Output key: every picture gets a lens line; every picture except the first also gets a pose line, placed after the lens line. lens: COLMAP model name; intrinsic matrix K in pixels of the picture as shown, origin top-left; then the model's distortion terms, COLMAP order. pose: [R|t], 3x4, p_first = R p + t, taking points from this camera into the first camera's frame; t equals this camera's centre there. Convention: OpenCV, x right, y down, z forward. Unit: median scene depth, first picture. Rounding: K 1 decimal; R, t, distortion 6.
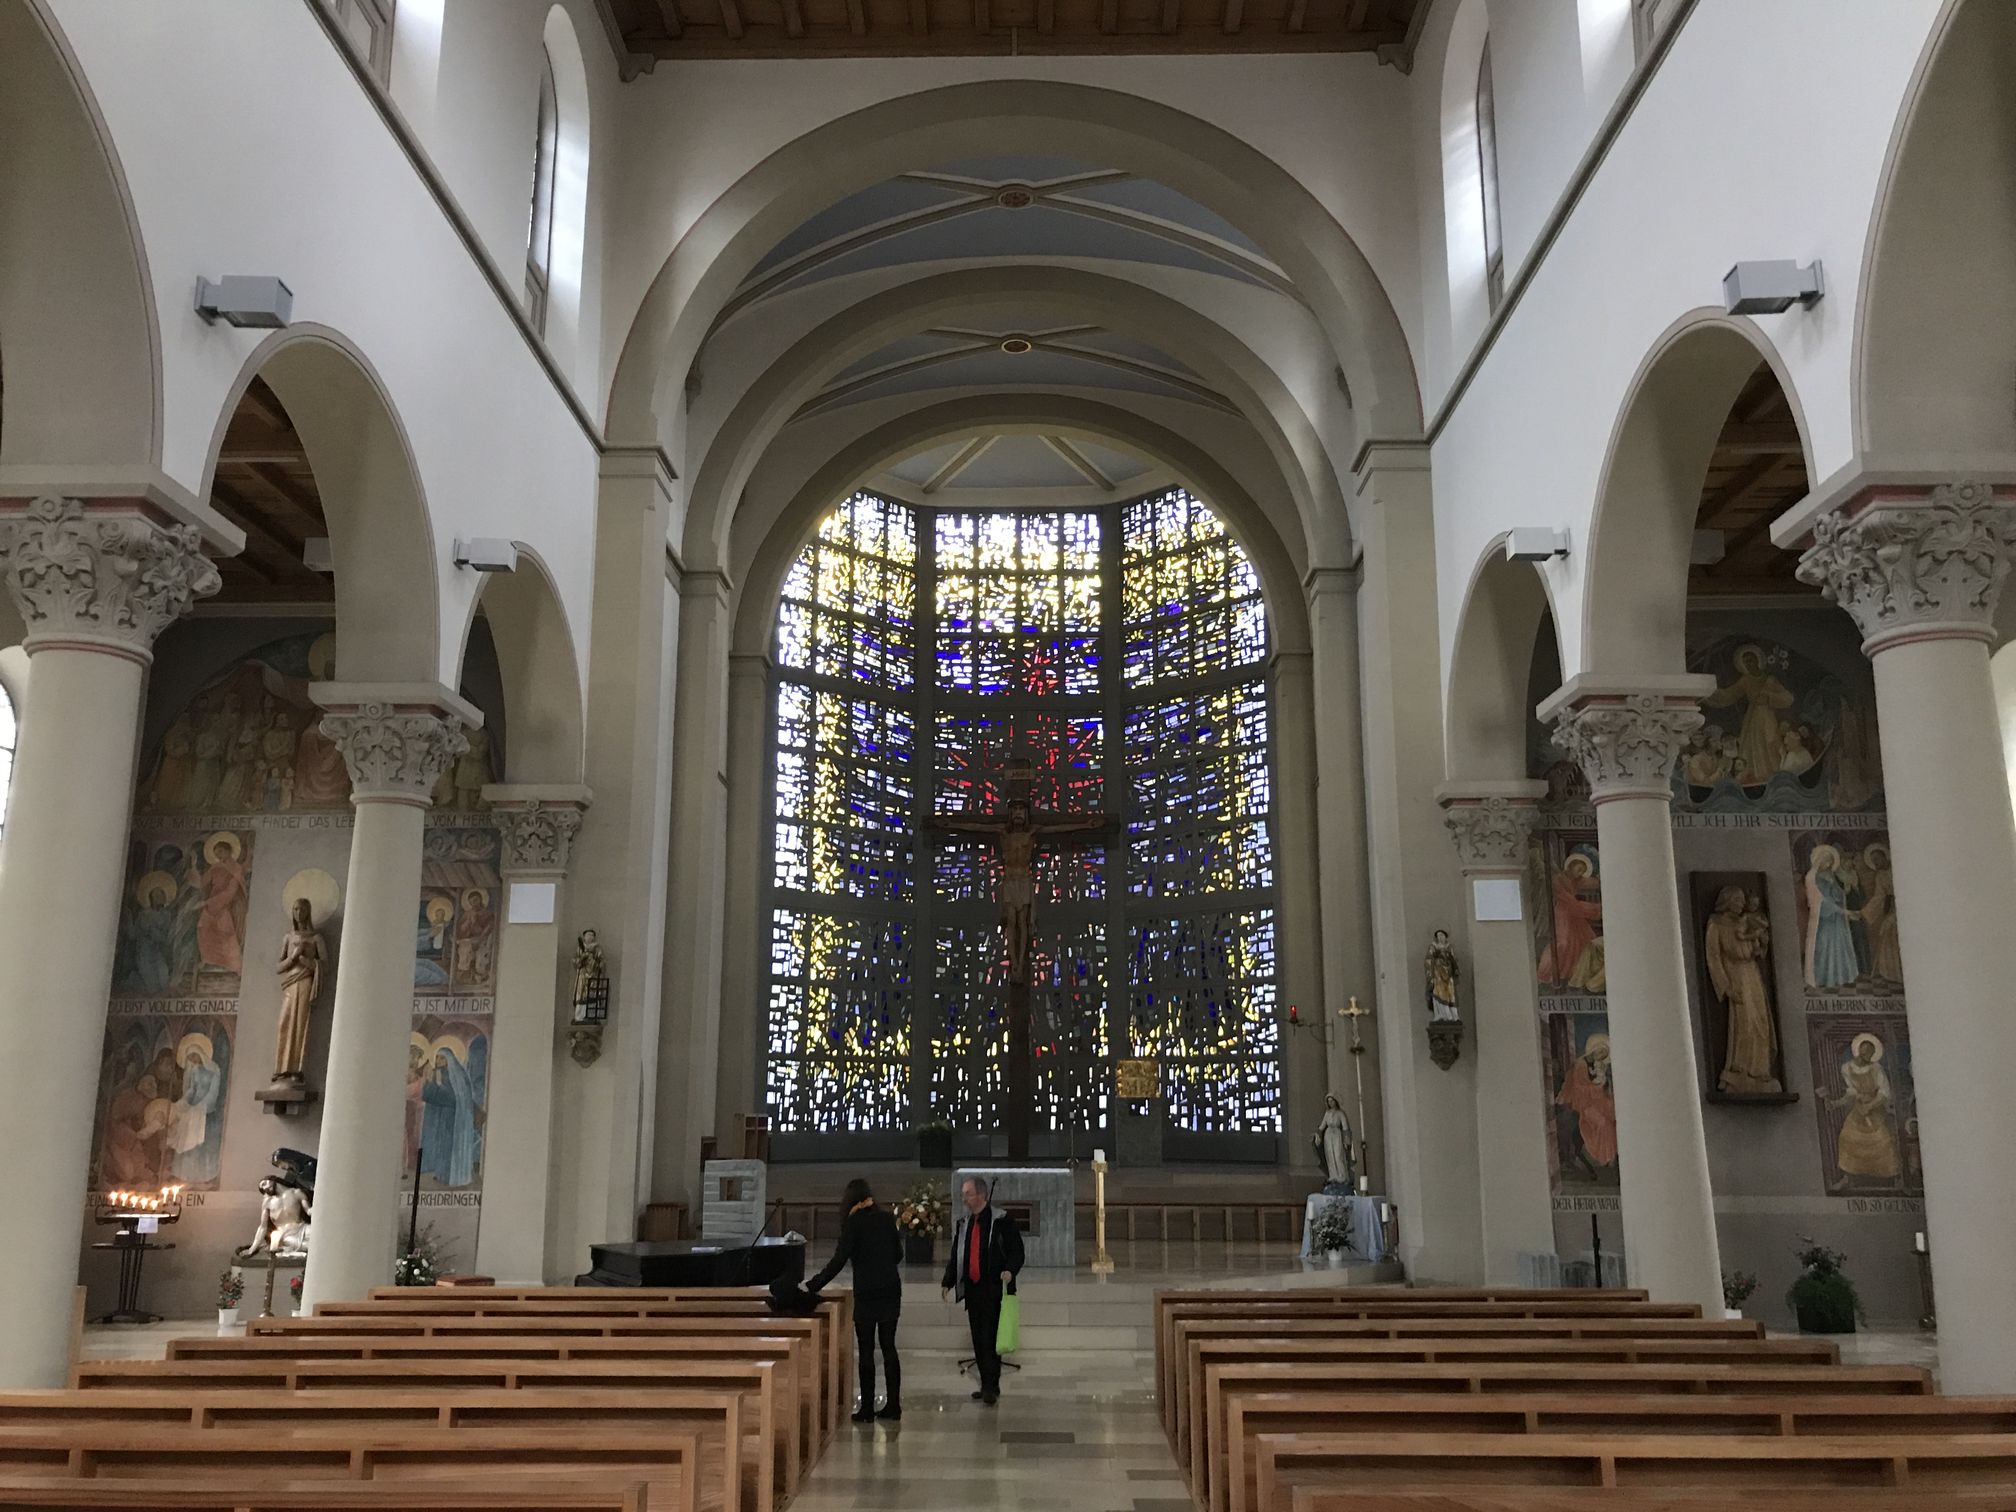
lens RADIAL K [[1682.0, 0, 1009.5], [0, 1682.0, 751.4], [0, 0, 1]] dist [0.005996, 0.001883]
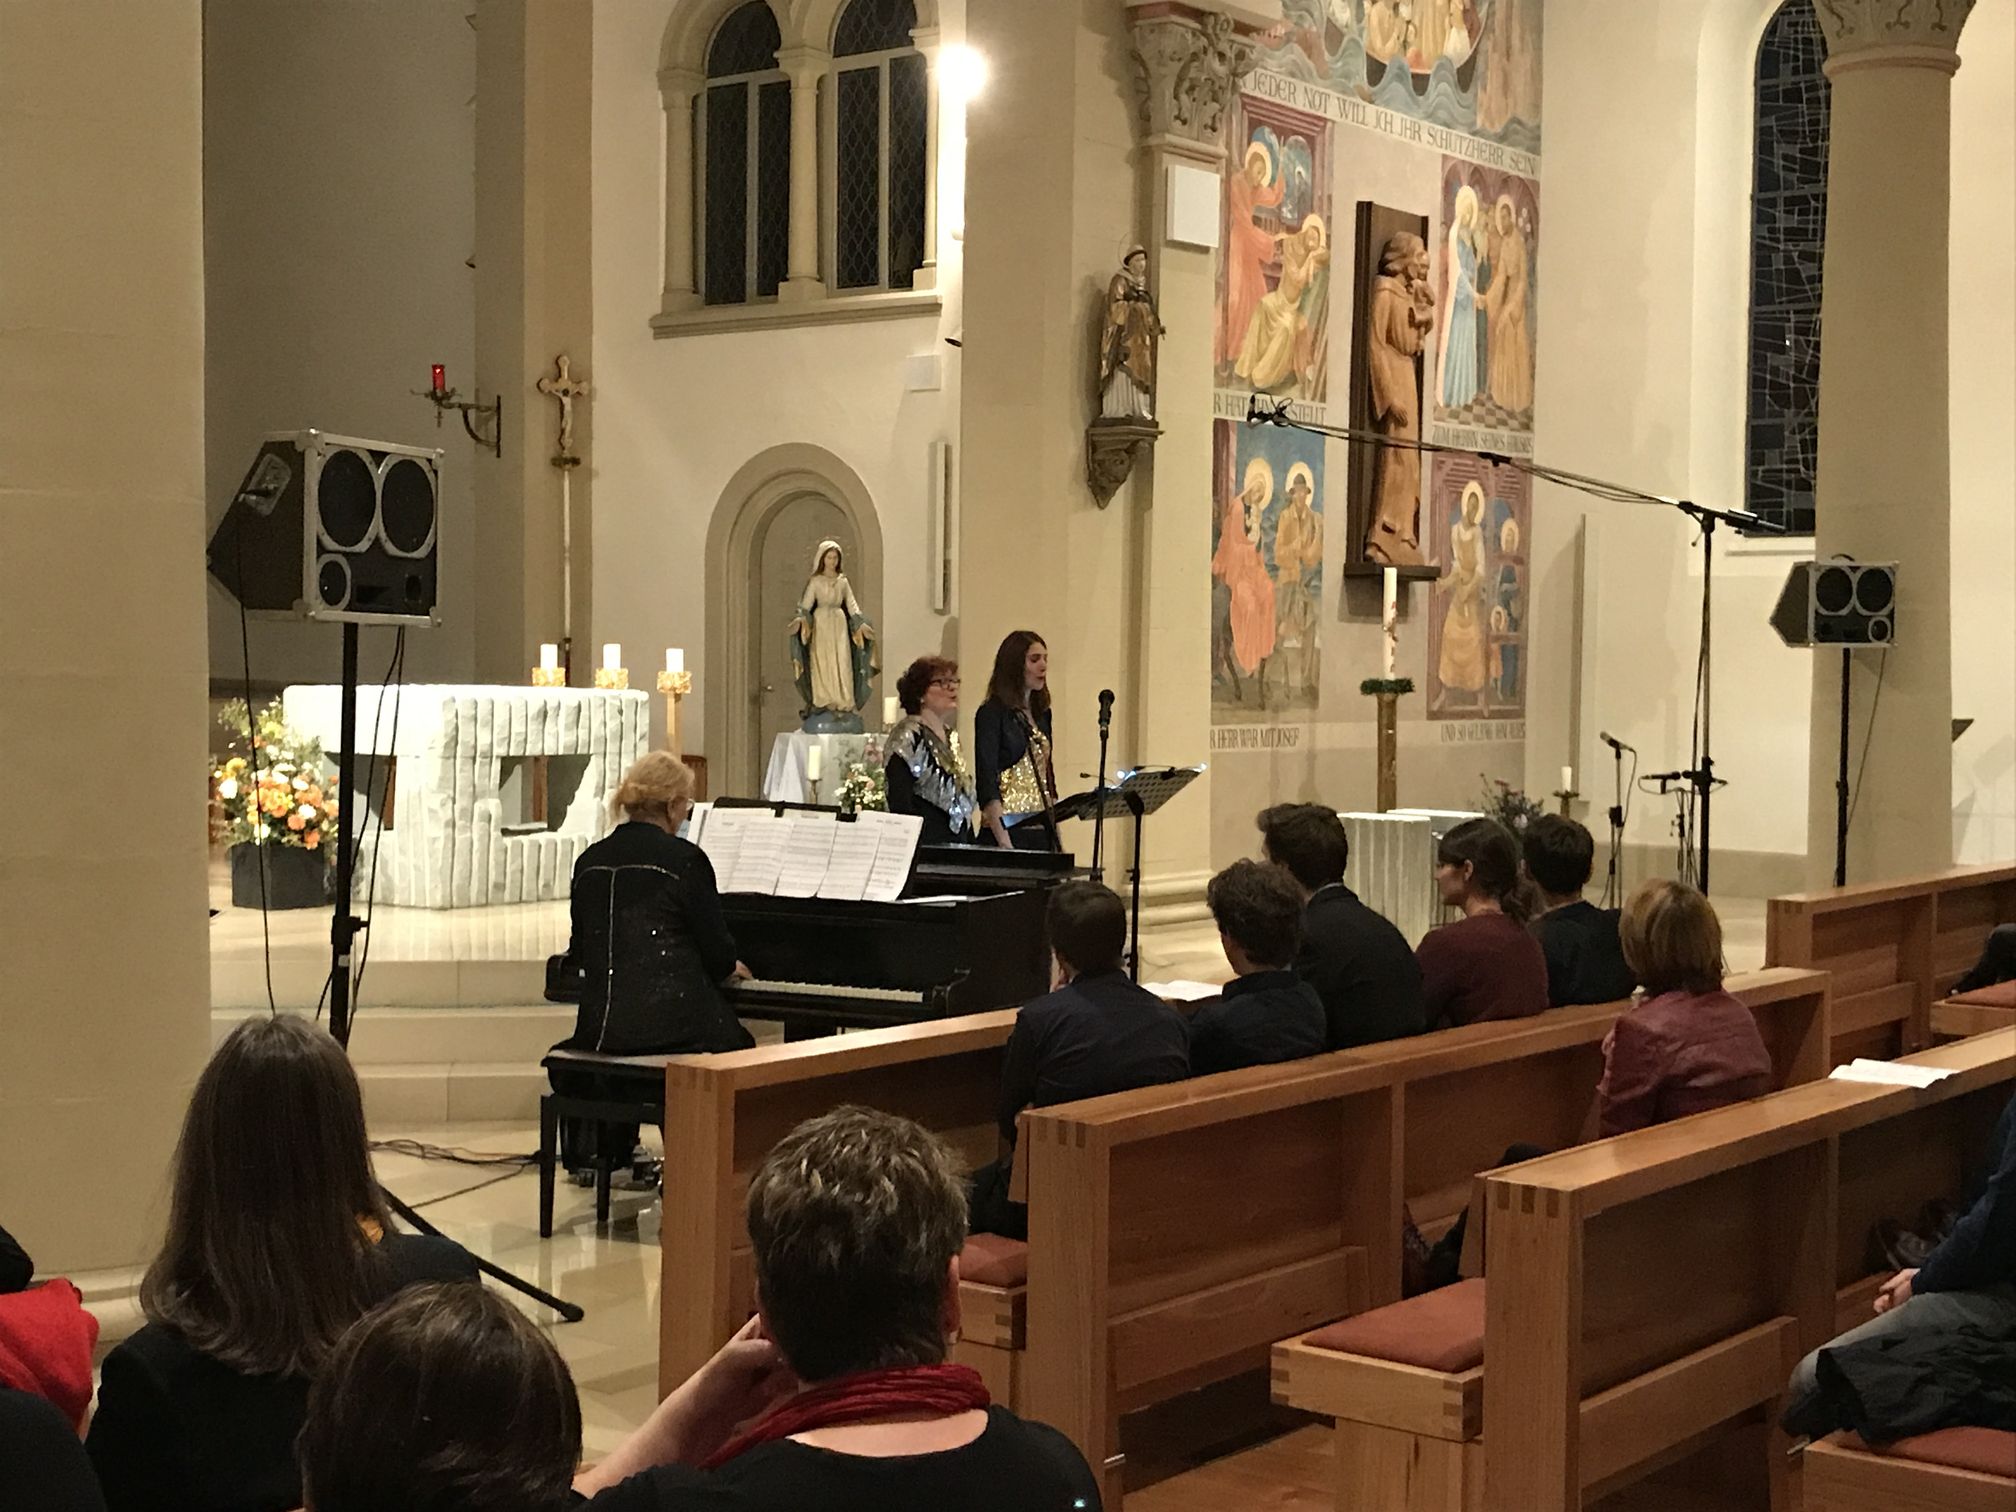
lens RADIAL K [[2759.6, 0, 1007.8], [0, 2759.6, 757.9], [0, 0, 1]] dist [0.075716, 0.000000]
pose [[0.611049, -0.024318, 0.791219, -0.462355], [-0.185270, 0.967373, 0.172814, 0.116684], [-0.769607, -0.252187, 0.586606, 0.468200]]
